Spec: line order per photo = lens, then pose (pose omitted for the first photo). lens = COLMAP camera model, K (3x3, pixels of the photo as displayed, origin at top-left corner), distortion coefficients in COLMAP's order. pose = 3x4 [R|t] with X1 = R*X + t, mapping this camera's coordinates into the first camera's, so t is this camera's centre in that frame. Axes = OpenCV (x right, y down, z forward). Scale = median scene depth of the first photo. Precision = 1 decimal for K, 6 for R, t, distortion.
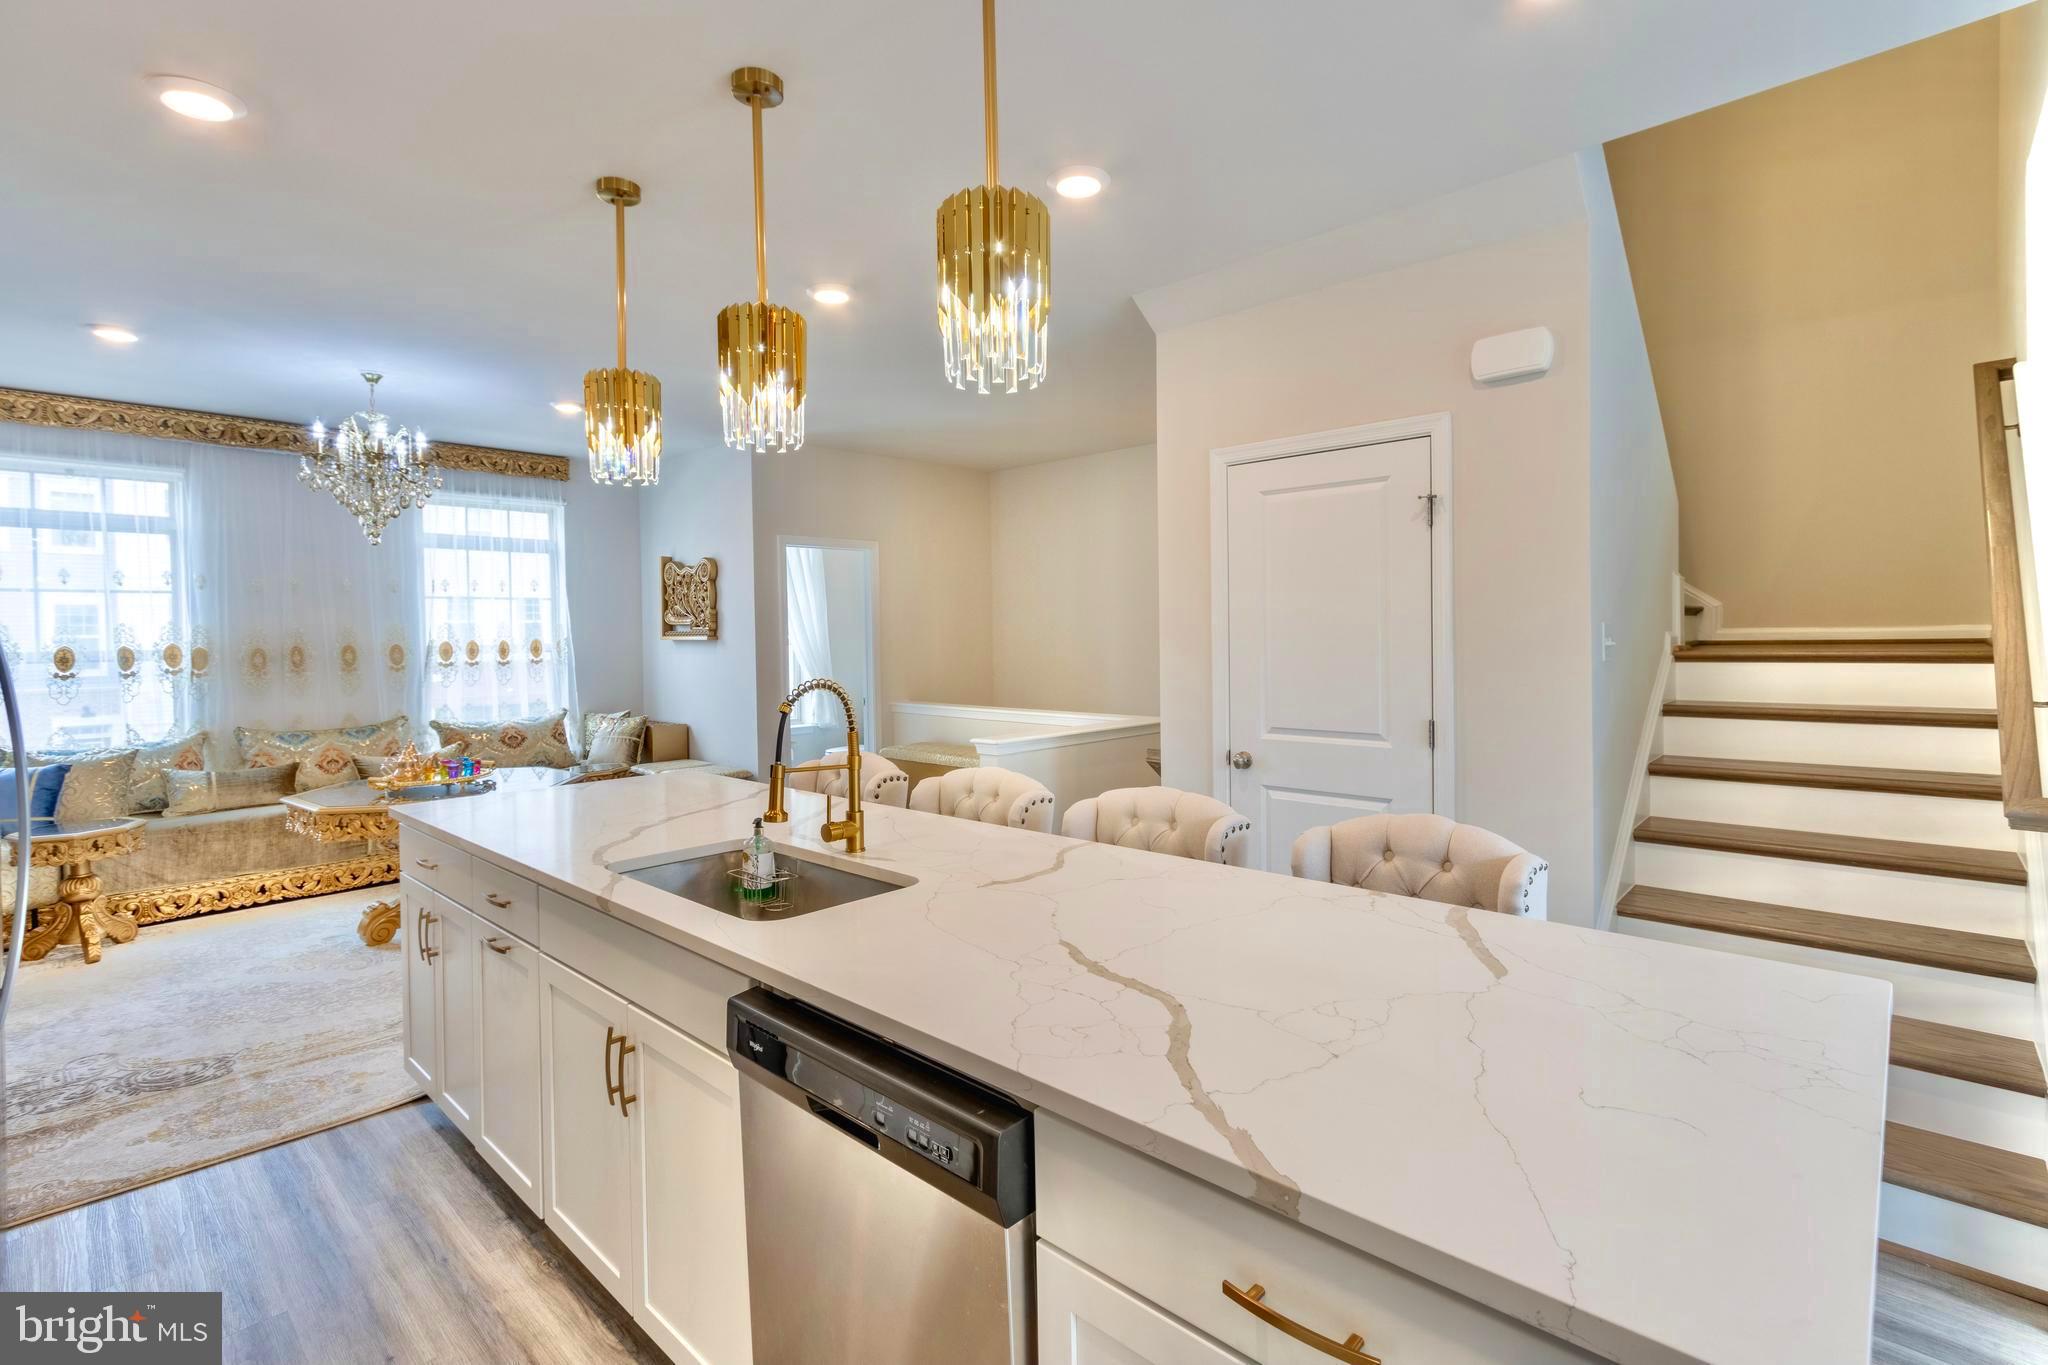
lens RADIAL K [[942.4, 0, 1029.0], [0, 942.4, 648.0], [0, 0, 1]] dist [0.005184, -0.001085]
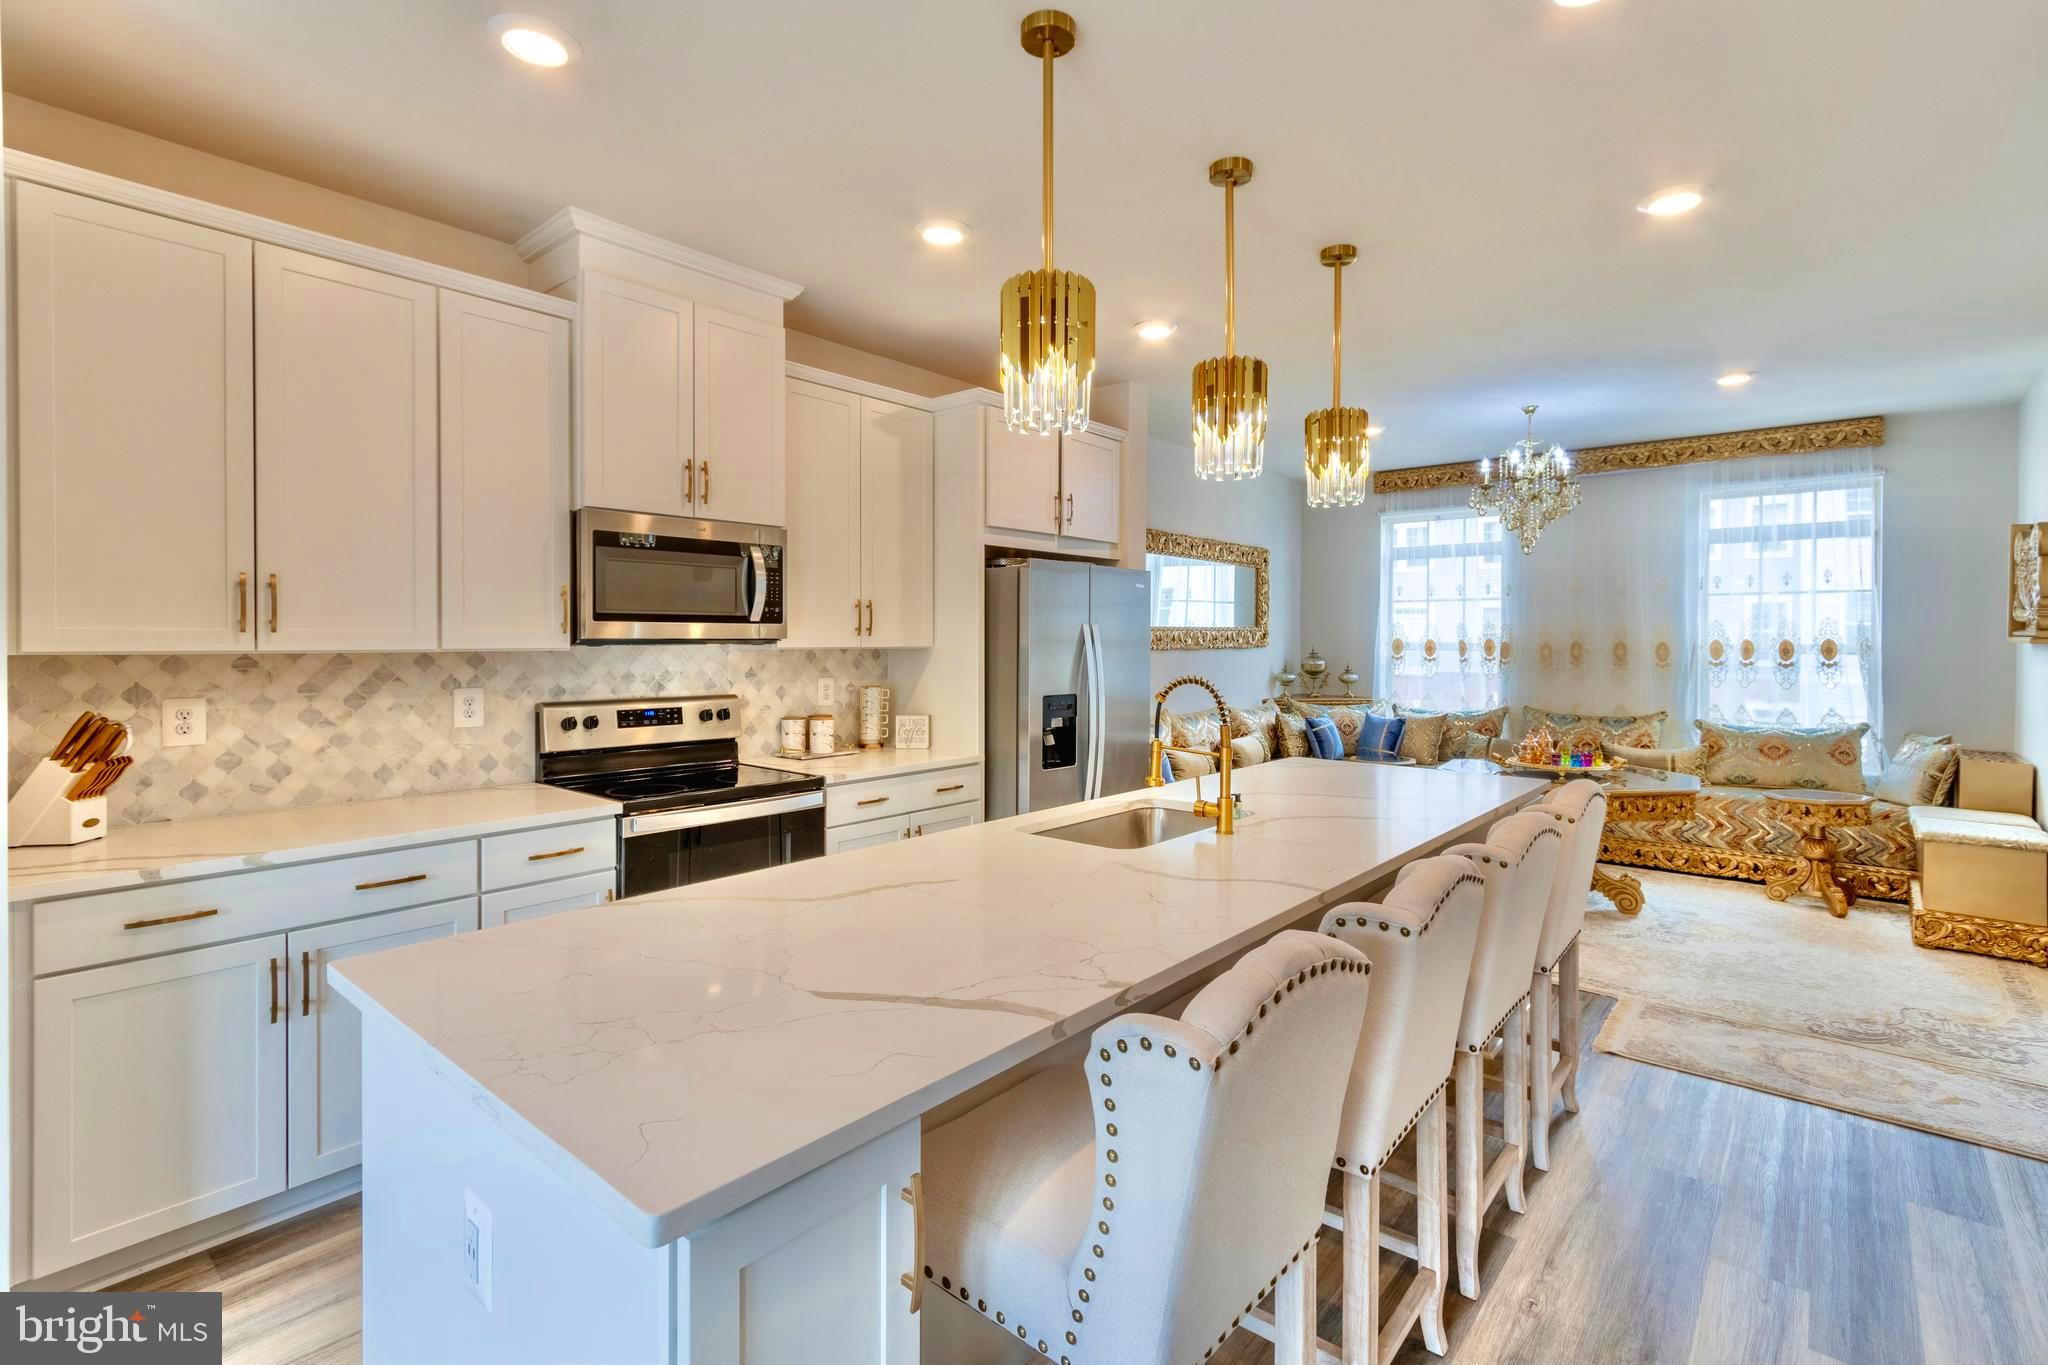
lens RADIAL K [[942.4, 0, 1029.0], [0, 942.4, 648.0], [0, 0, 1]] dist [0.005184, -0.001085]
pose [[0.046428, 0.024558, -0.998620, 0.379954], [-0.018929, 0.999540, 0.023701, -0.009771], [0.998742, 0.017803, 0.046872, 0.301089]]
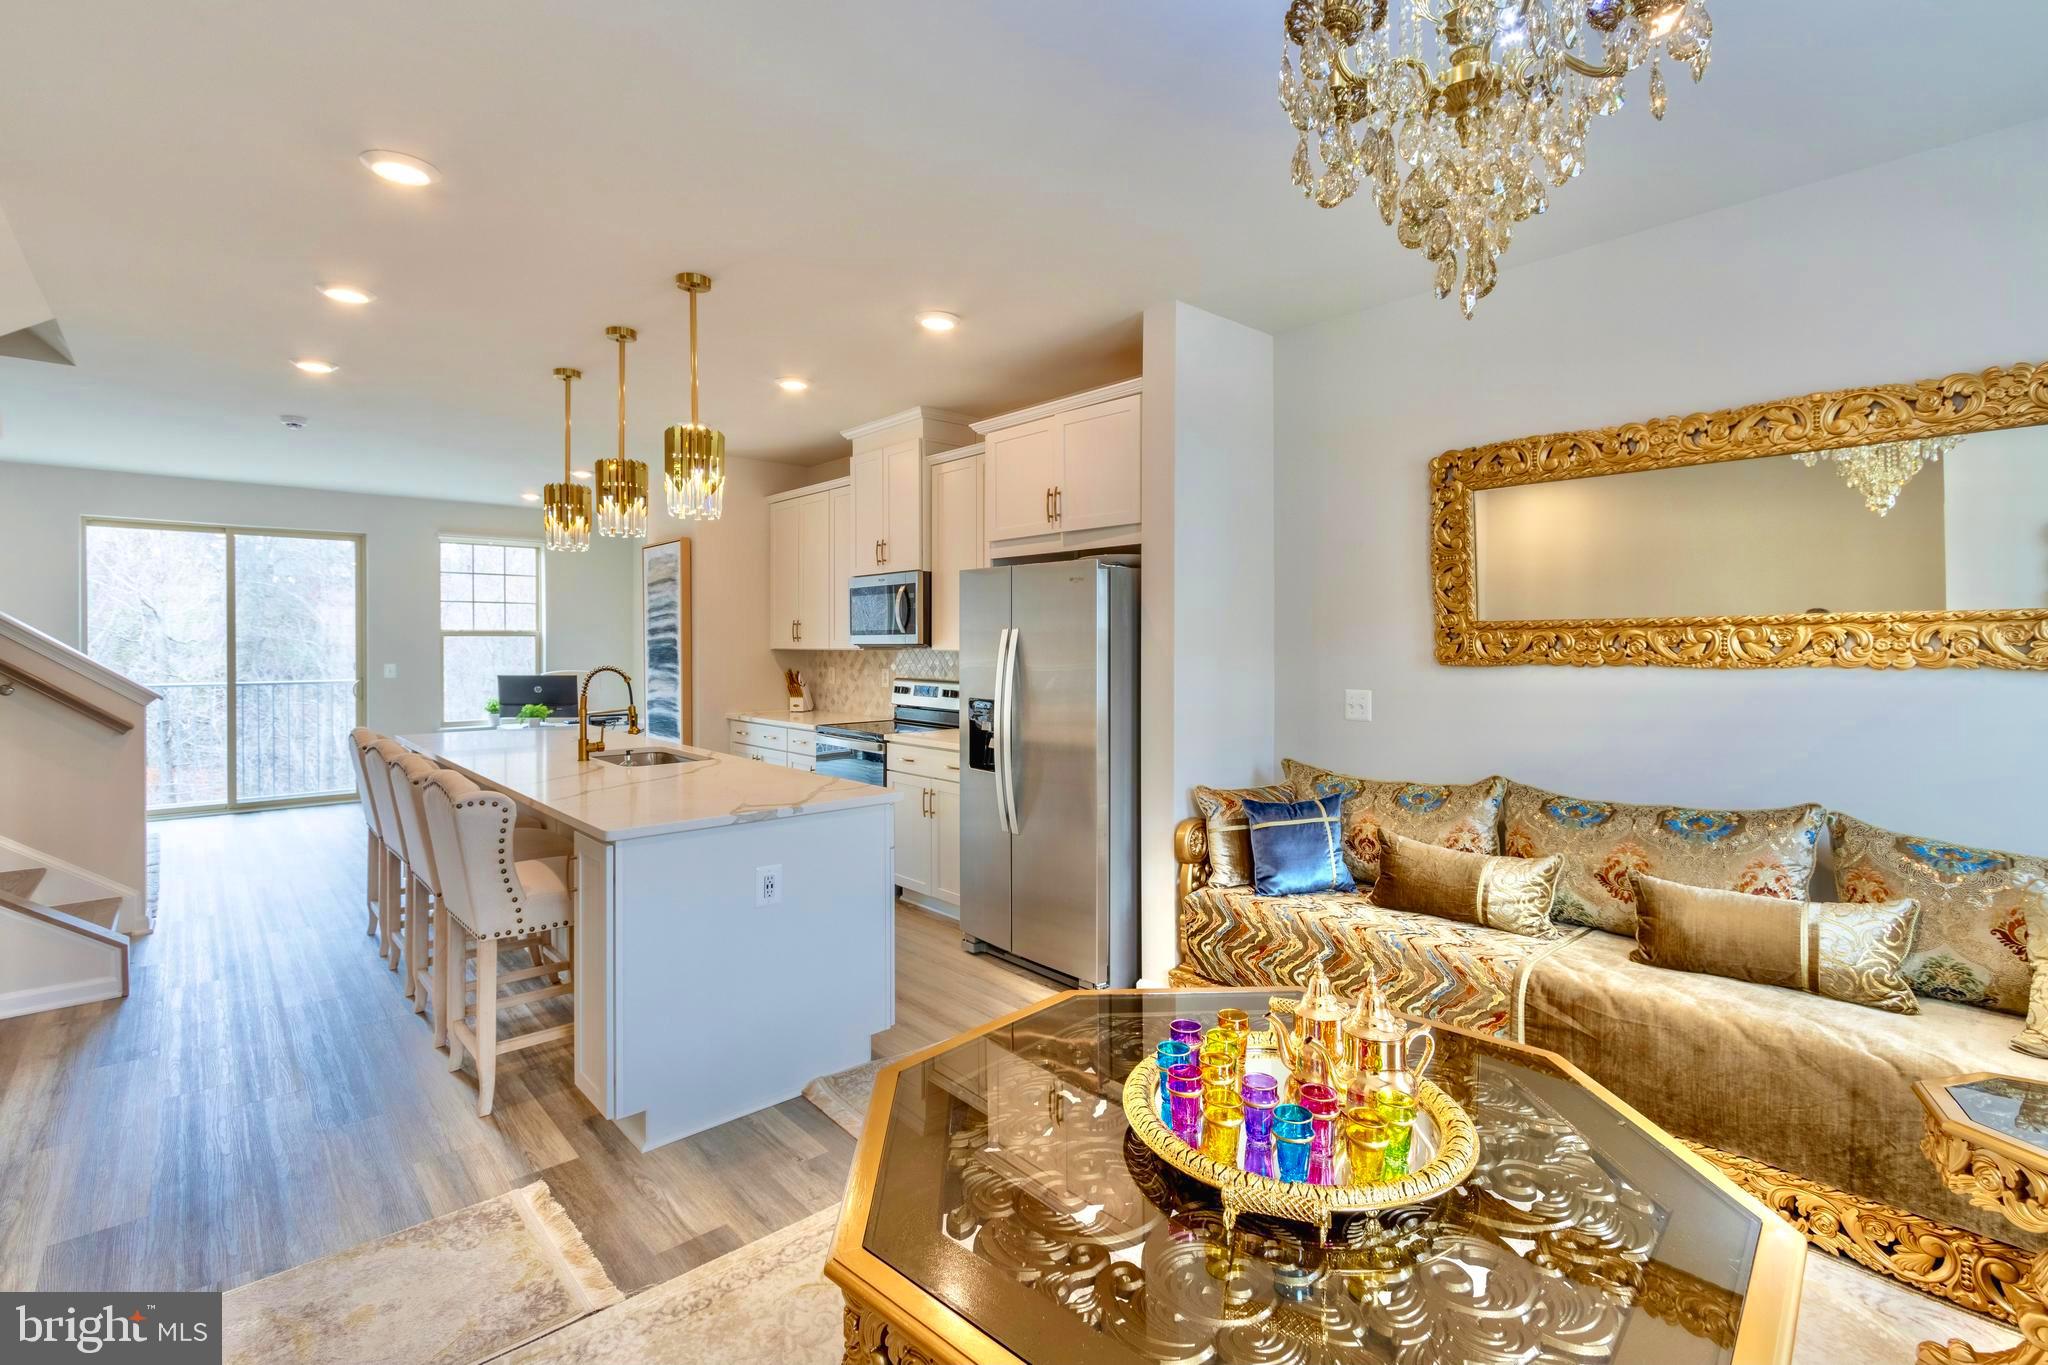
lens RADIAL K [[942.4, 0, 1029.0], [0, 942.4, 648.0], [0, 0, 1]] dist [0.005184, -0.001085]
pose [[-0.995557, 0.014152, 0.093090, -0.515576], [0.016060, 0.999675, 0.019785, -0.010842], [-0.092780, 0.021192, -0.995461, 1.155765]]
